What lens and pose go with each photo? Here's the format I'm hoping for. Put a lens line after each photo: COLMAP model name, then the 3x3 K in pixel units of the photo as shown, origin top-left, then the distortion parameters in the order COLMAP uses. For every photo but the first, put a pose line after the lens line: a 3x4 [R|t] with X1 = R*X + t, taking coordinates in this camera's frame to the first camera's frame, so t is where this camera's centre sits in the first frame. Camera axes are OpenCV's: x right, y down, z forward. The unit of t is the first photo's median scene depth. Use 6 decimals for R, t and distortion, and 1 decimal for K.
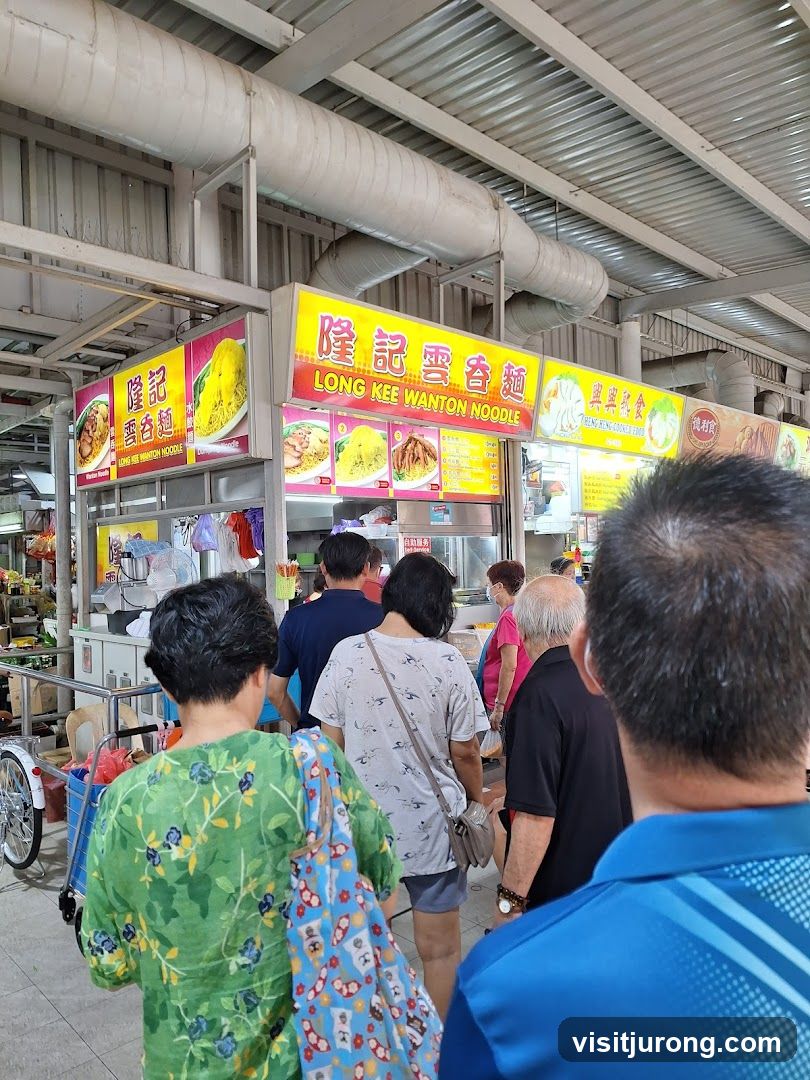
lens RADIAL K [[751.8, 0, 421.5], [0, 751.8, 565.0], [0, 0, 1]] dist [0.026343, -0.015511]
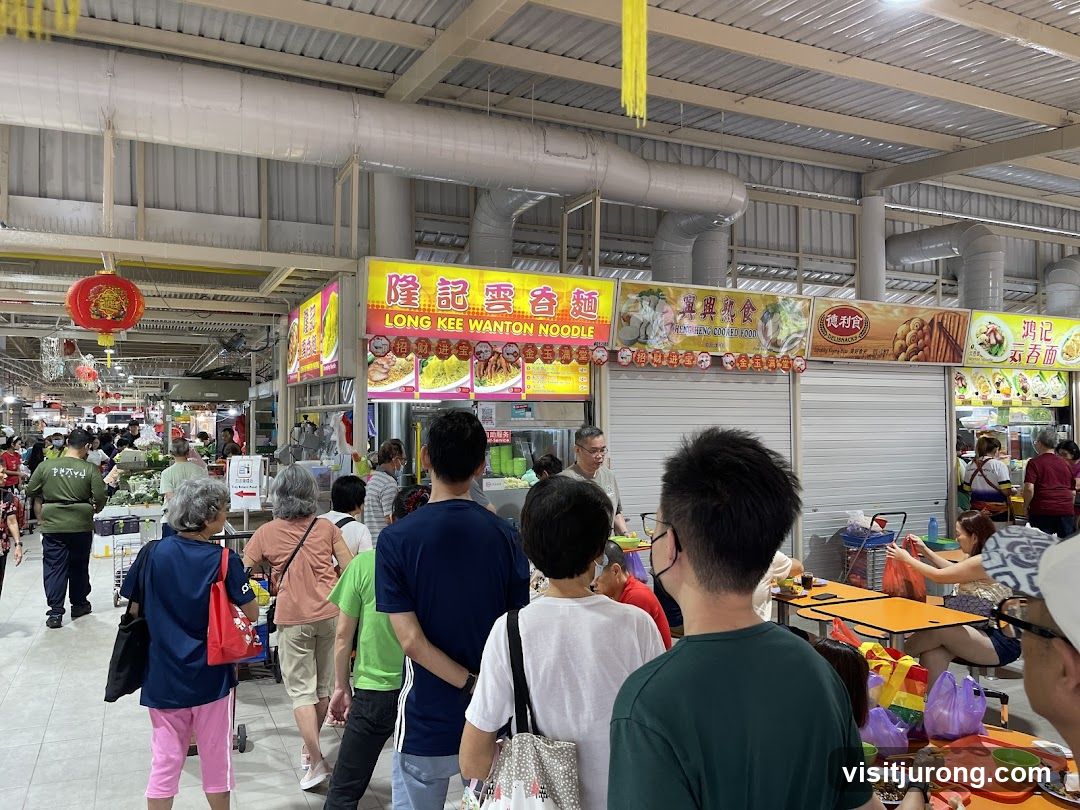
lens RADIAL K [[841.8, 0, 555.1], [0, 841.8, 417.1], [0, 0, 1]] dist [0.024879, -0.020203]
pose [[0.951842, 0.021083, -0.305863, 0.533268], [-0.025883, 0.999597, -0.011644, -0.046857], [0.305494, 0.019000, 0.952004, -0.324800]]
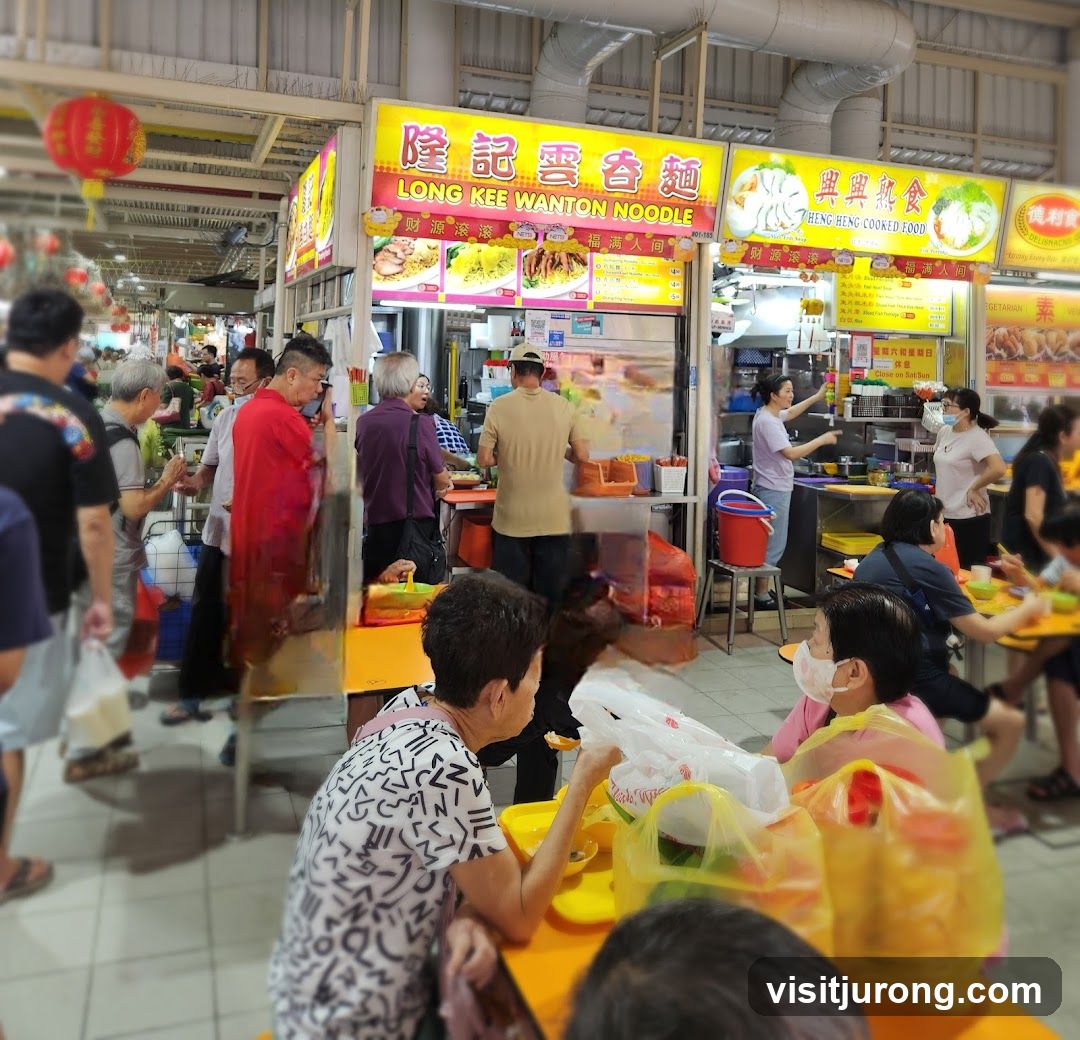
lens RADIAL K [[989.5, 0, 546.6], [0, 989.5, 337.4], [0, 0, 1]] dist [0.047177, -0.012072]
pose [[0.916136, 0.046201, -0.398197, 0.476839], [-0.061439, 0.997783, -0.025586, -0.022671], [0.396132, 0.047905, 0.916943, -0.100664]]
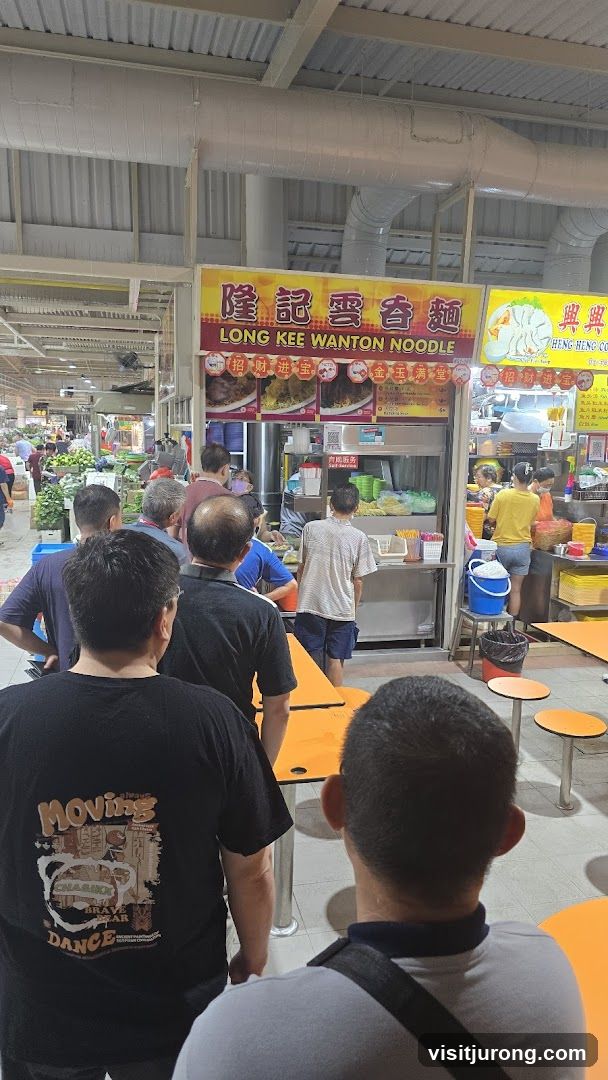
lens RADIAL K [[743.8, 0, 303.3], [0, 743.8, 558.0], [0, 0, 1]] dist [0.015370, -0.016154]
pose [[0.858790, 0.127381, -0.496240, 0.566767], [-0.049436, 0.984682, 0.167207, -0.072338], [0.509938, -0.119064, 0.851931, -0.069899]]
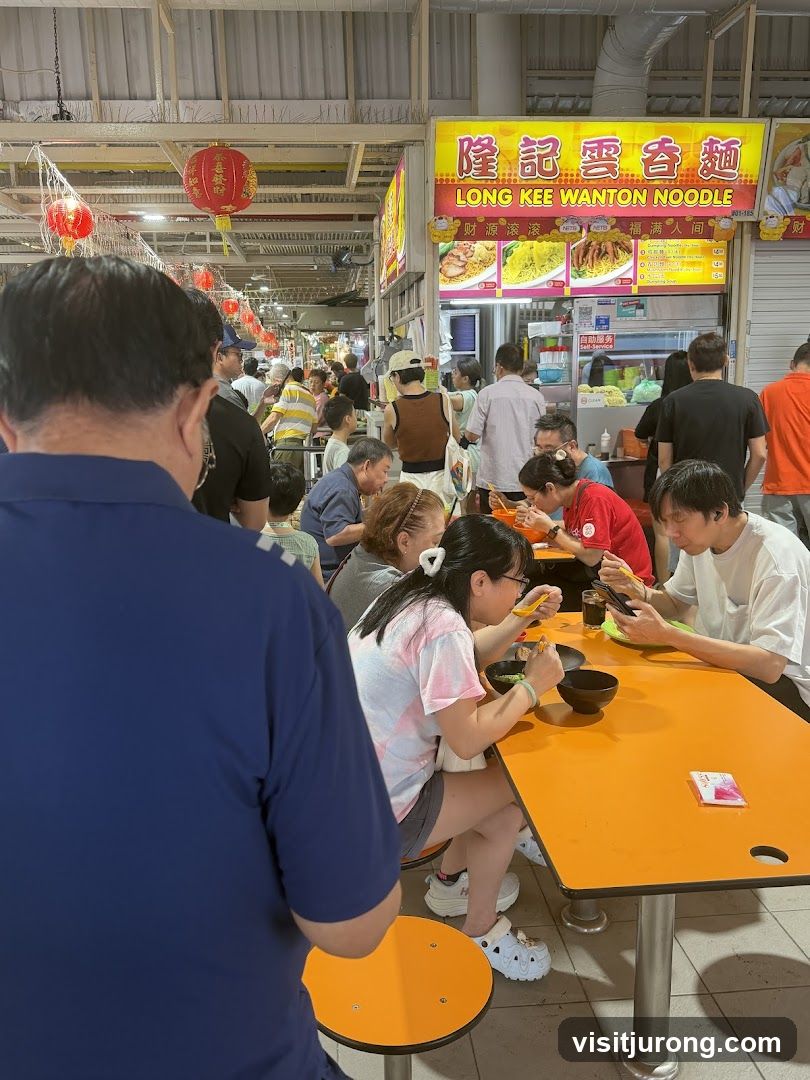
lens RADIAL K [[909.0, 0, 394.5], [0, 909.0, 558.2], [0, 0, 1]] dist [0.040962, -0.076414]
pose [[0.774197, 0.138395, -0.617629, 0.615617], [-0.008981, 0.978107, 0.207911, 0.007275], [0.632881, -0.155417, 0.758490, -0.188958]]
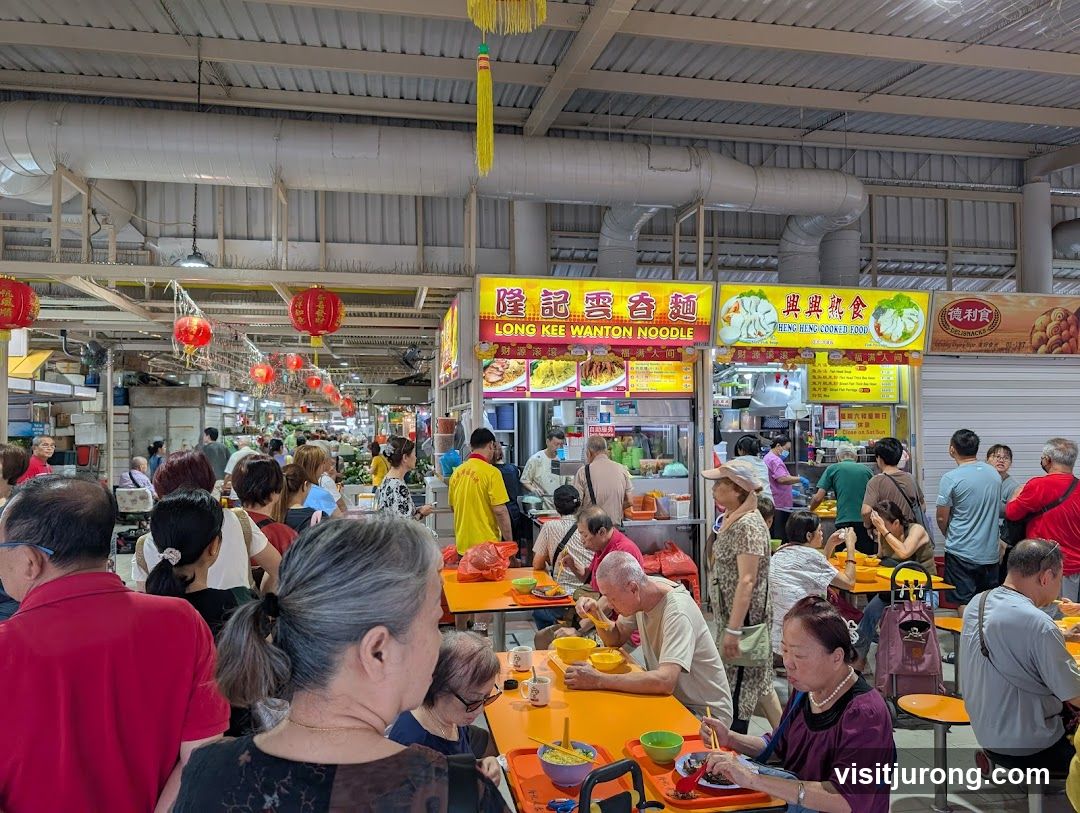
lens RADIAL K [[798.2, 0, 544.3], [0, 798.2, 417.6], [0, 0, 1]] dist [0.019954, -0.034895]
pose [[0.839356, 0.015685, -0.543355, 0.723737], [-0.024096, 0.999675, -0.008365, -0.038134], [0.543047, 0.020114, 0.839461, -0.301388]]
